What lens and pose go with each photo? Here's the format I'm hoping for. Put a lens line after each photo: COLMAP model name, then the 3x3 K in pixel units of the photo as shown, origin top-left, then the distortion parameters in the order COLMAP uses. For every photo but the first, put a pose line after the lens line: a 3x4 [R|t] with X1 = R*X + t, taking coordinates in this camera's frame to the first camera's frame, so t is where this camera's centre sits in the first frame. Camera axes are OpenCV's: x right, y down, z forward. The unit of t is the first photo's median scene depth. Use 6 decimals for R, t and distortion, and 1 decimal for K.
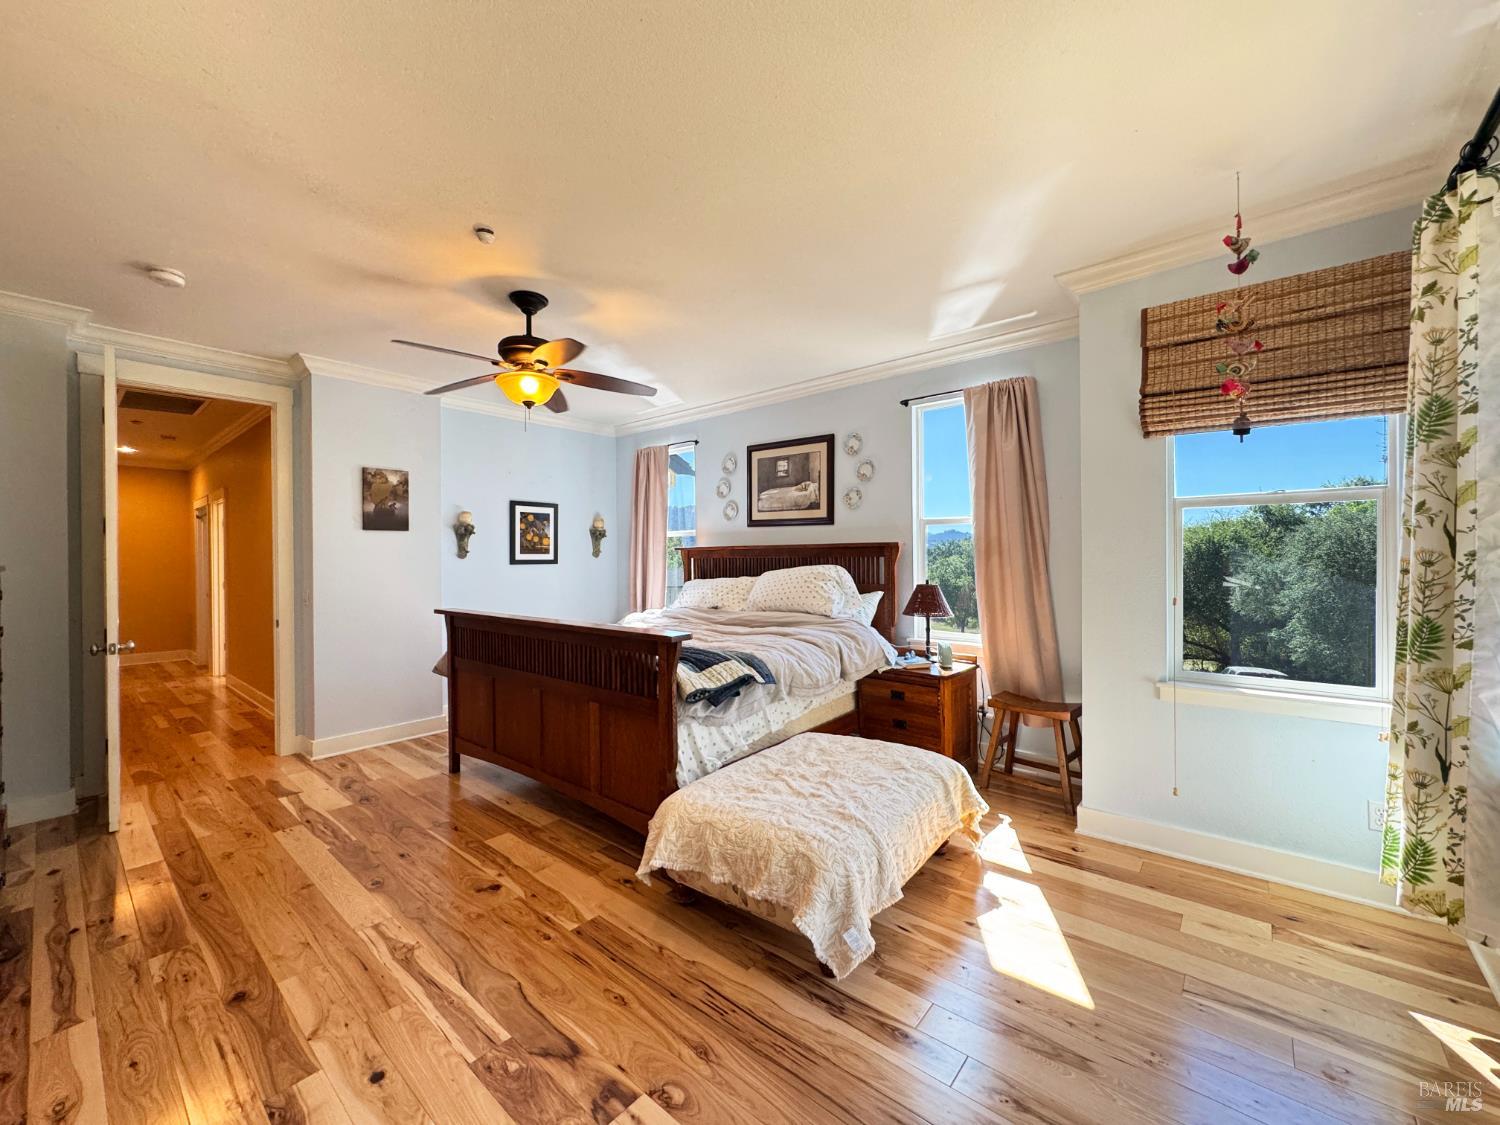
lens RADIAL K [[600.7, 0, 749.0], [0, 600.7, 558.5], [0, 0, 1]] dist [-0.003859, 0.000851]
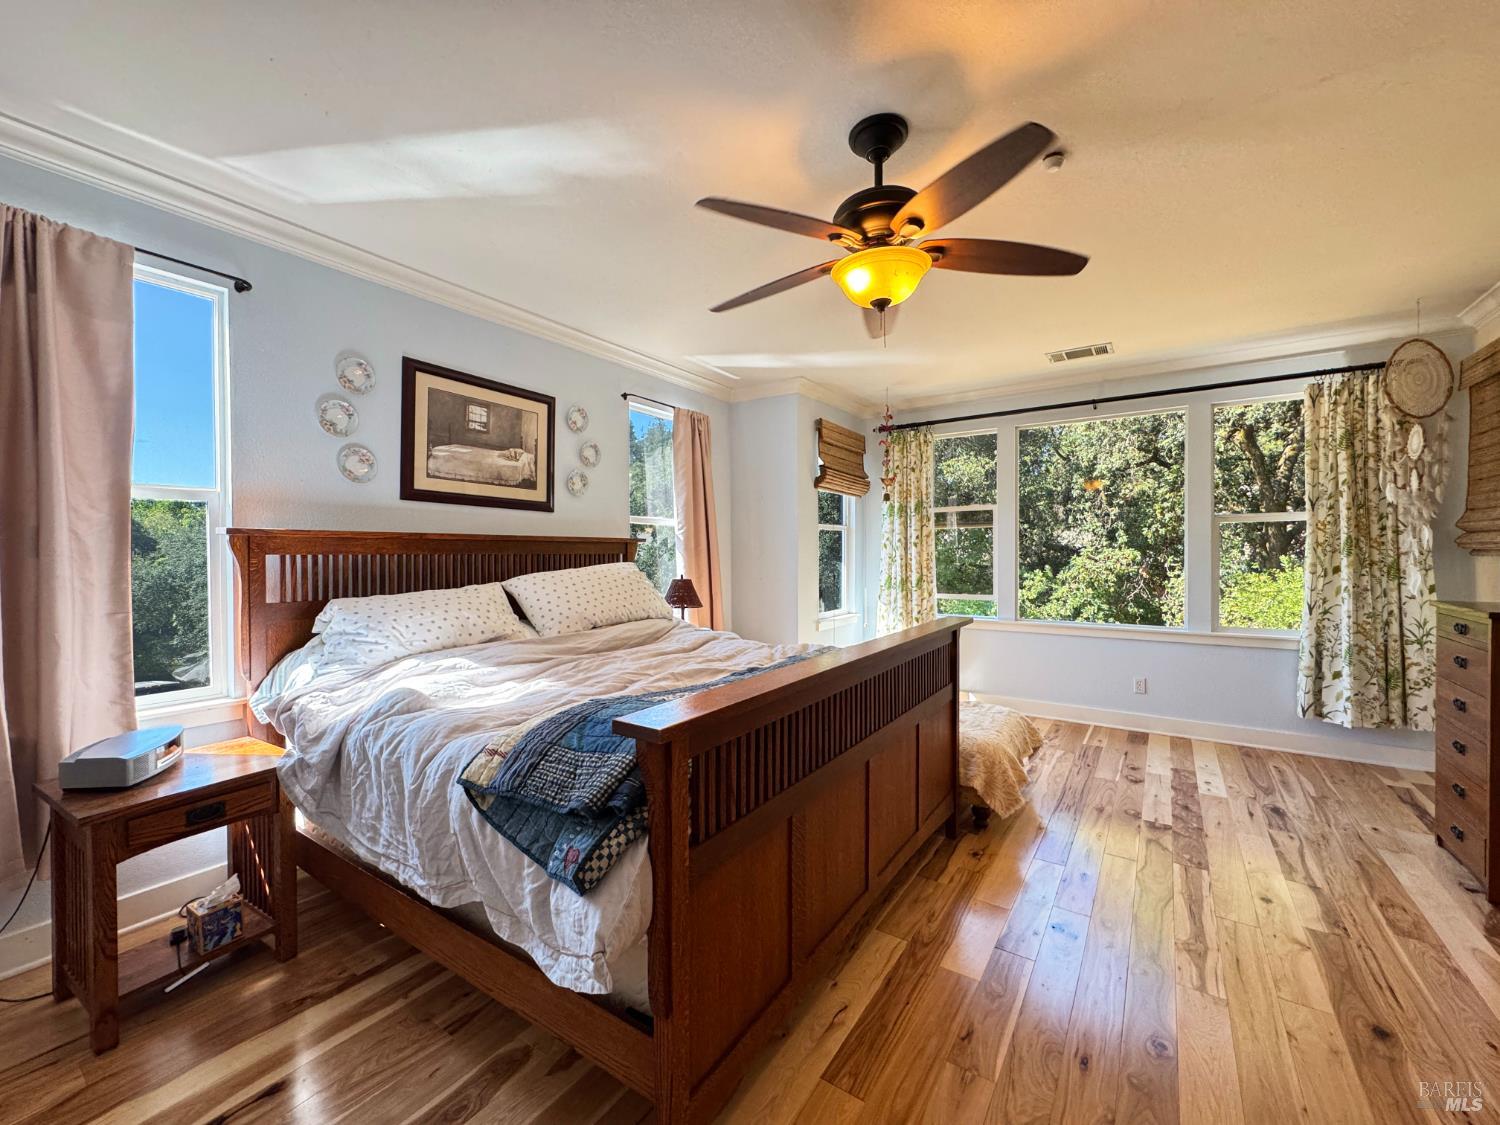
lens RADIAL K [[600.7, 0, 749.4], [0, 600.7, 558.7], [0, 0, 1]] dist [-0.003859, 0.000851]
pose [[-0.098635, -0.003471, 0.995118, -0.653470], [0.006101, 0.999973, 0.004093, 0.002819], [-0.995105, 0.006475, -0.098611, 0.802320]]
